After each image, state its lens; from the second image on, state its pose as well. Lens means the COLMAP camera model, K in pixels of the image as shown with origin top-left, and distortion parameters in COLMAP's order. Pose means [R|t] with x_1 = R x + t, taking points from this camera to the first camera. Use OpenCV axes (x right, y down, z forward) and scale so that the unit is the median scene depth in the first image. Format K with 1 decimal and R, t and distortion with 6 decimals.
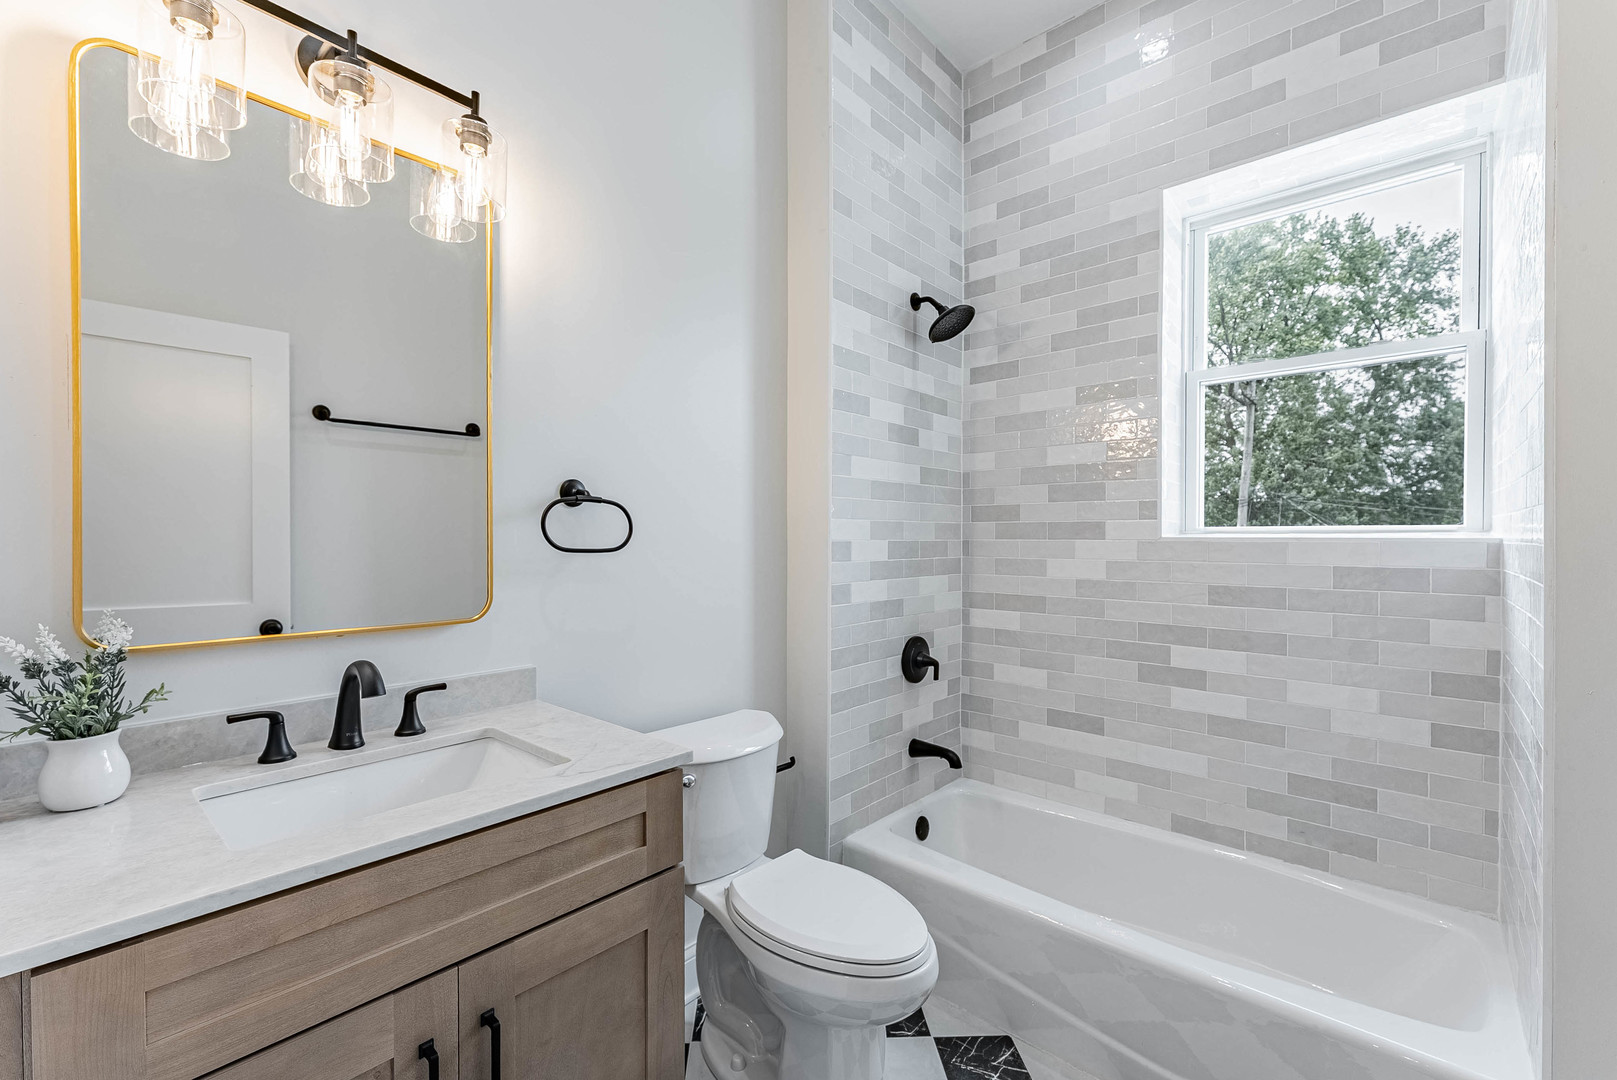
lens RADIAL K [[694.5, 0, 808.5], [0, 694.5, 540.0], [0, 0, 1]] dist [0.001834, -0.000651]
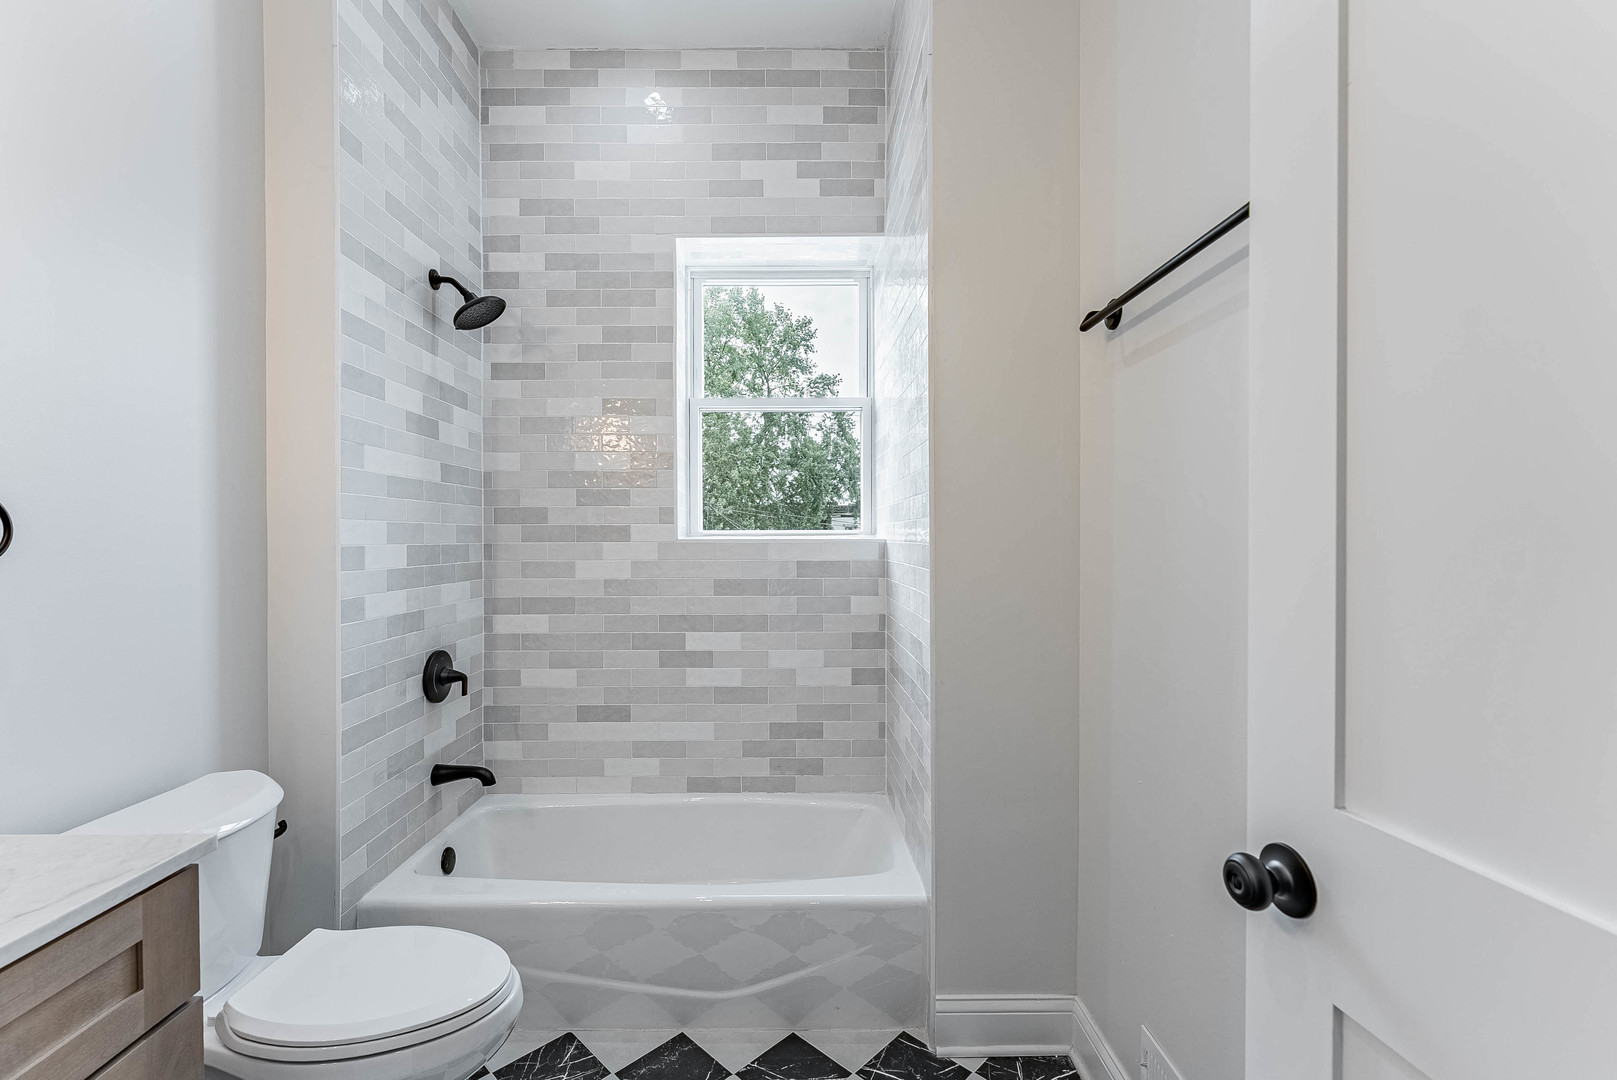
lens RADIAL K [[682.5, 0, 808.5], [0, 682.5, 540.0], [0, 0, 1]] dist [-0.002552, -0.001004]
pose [[0.734133, -0.005764, 0.678982, -0.099369], [0.007404, 0.999972, 0.000483, -0.001922], [-0.678966, 0.004672, 0.734155, 0.023999]]
